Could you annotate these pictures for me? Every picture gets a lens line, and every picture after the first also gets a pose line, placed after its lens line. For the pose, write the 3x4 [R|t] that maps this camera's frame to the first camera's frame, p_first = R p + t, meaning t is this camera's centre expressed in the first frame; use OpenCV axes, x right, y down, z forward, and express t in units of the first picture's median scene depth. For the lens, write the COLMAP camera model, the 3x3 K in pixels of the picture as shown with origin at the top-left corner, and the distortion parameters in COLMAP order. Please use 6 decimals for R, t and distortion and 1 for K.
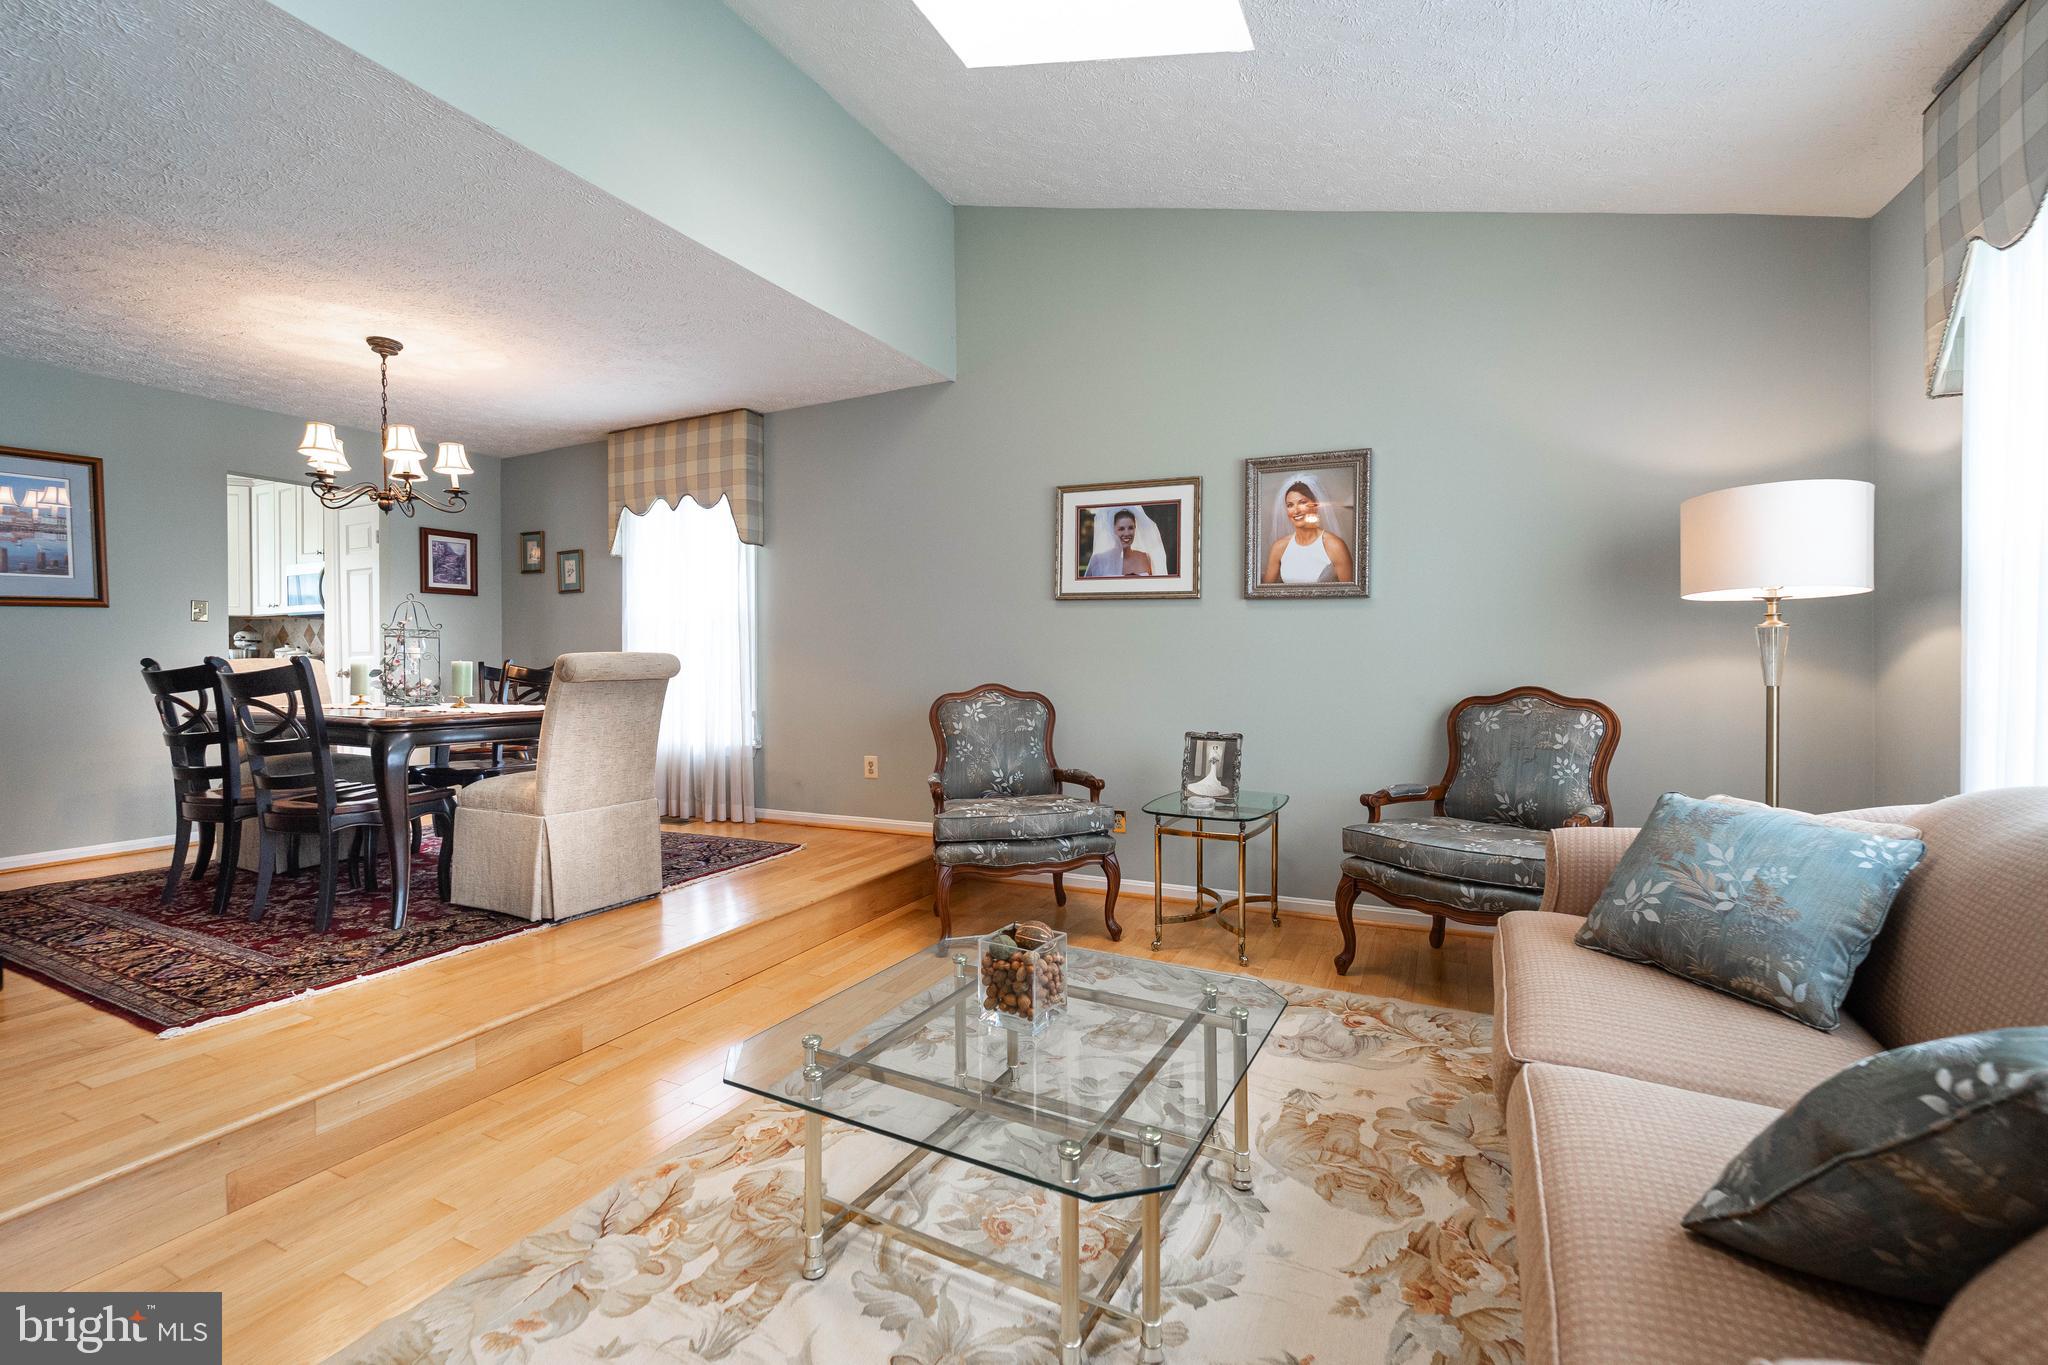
lens RADIAL K [[836.1, 0, 1024.0], [0, 836.1, 682.5], [0, 0, 1]] dist [-0.000438, -0.000043]
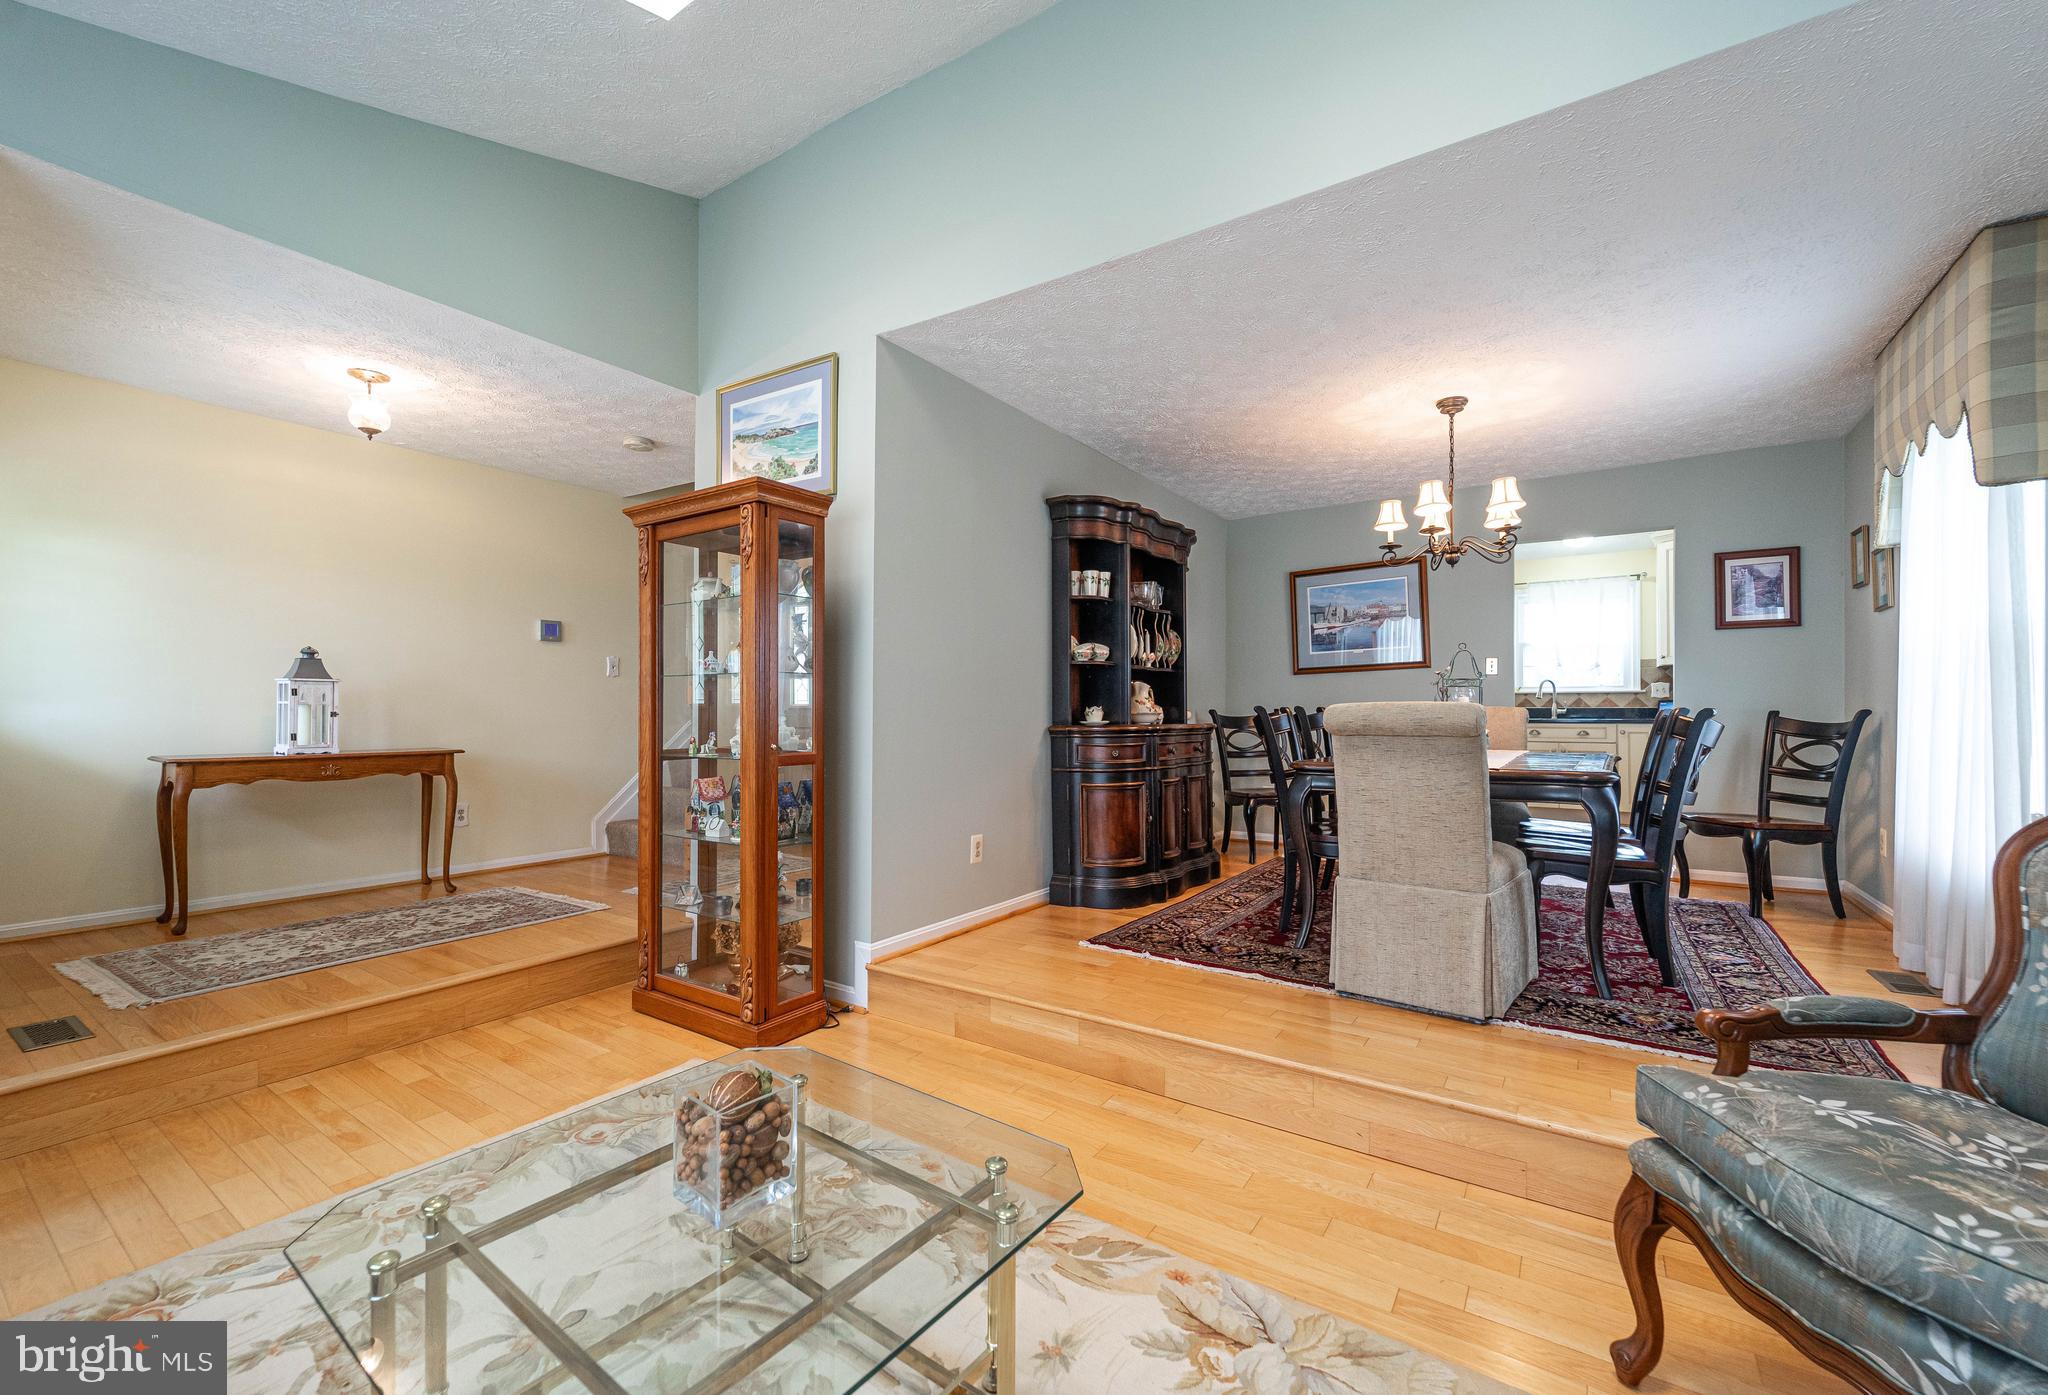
lens RADIAL K [[827.0, 0, 1014.5], [0, 827.0, 709.1], [0, 0, 1]] dist [-0.001353, -0.000112]
pose [[-0.136465, 0.005424, -0.990630, 0.467291], [-0.027234, 0.999587, 0.009225, -0.031929], [0.990270, 0.028238, -0.136261, 0.889576]]
